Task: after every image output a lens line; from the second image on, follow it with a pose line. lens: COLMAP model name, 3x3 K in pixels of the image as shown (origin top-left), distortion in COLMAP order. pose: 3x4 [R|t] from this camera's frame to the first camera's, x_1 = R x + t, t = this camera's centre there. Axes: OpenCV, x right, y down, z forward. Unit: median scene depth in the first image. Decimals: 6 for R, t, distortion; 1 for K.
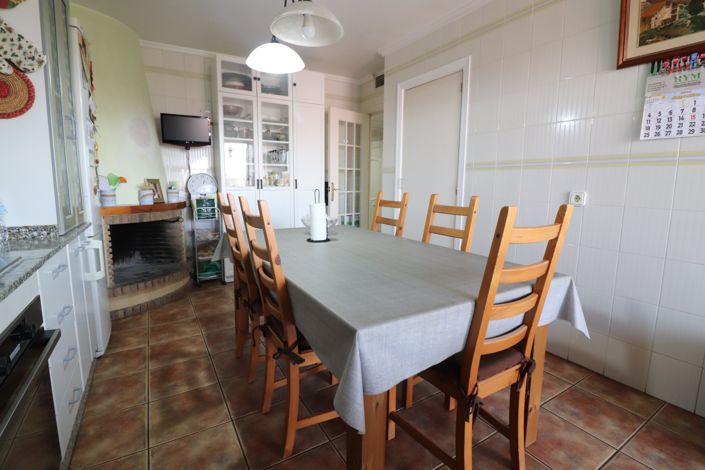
lens RADIAL K [[327.5, 0, 350.3], [0, 327.5, 229.9], [0, 0, 1]] dist [-0.019888, -0.001895]
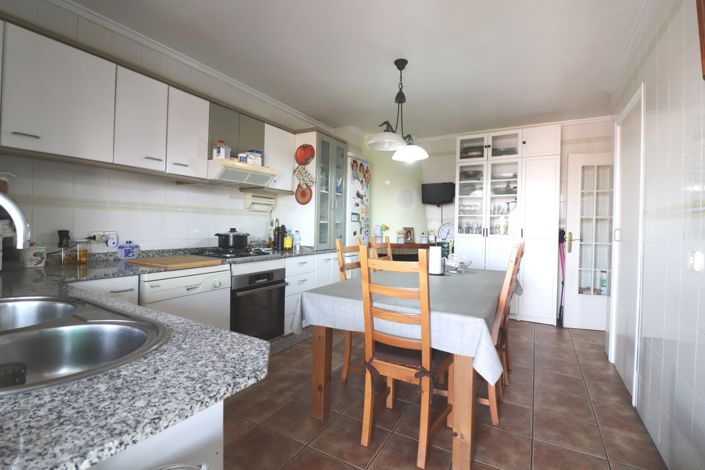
lens RADIAL K [[327.5, 0, 350.9], [0, 327.5, 232.2], [0, 0, 1]] dist [-0.019888, -0.001895]
pose [[0.484003, 0.017420, -0.874893, 0.619410], [-0.137927, 0.988823, -0.056615, -0.009405], [0.864128, 0.148074, 0.480996, 0.023962]]
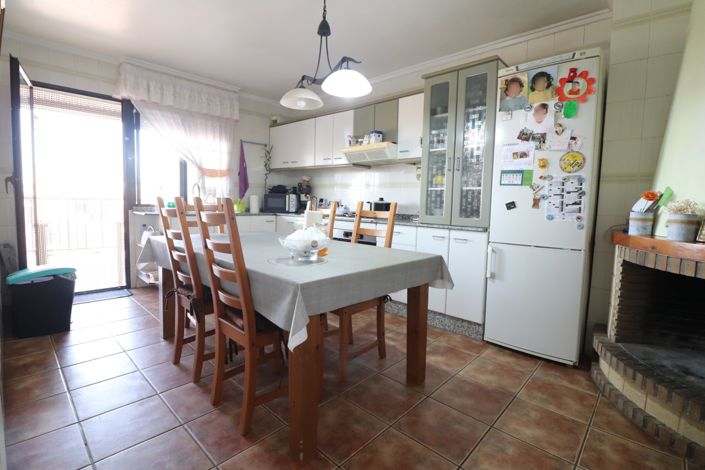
lens RADIAL K [[327.5, 0, 352.7], [0, 327.5, 231.5], [0, 0, 1]] dist [-0.019888, -0.001895]
pose [[-0.961600, -0.016067, -0.273985, 0.032504], [-0.078157, 0.972982, 0.217248, -0.159154], [0.263092, 0.230319, -0.936876, 1.297916]]
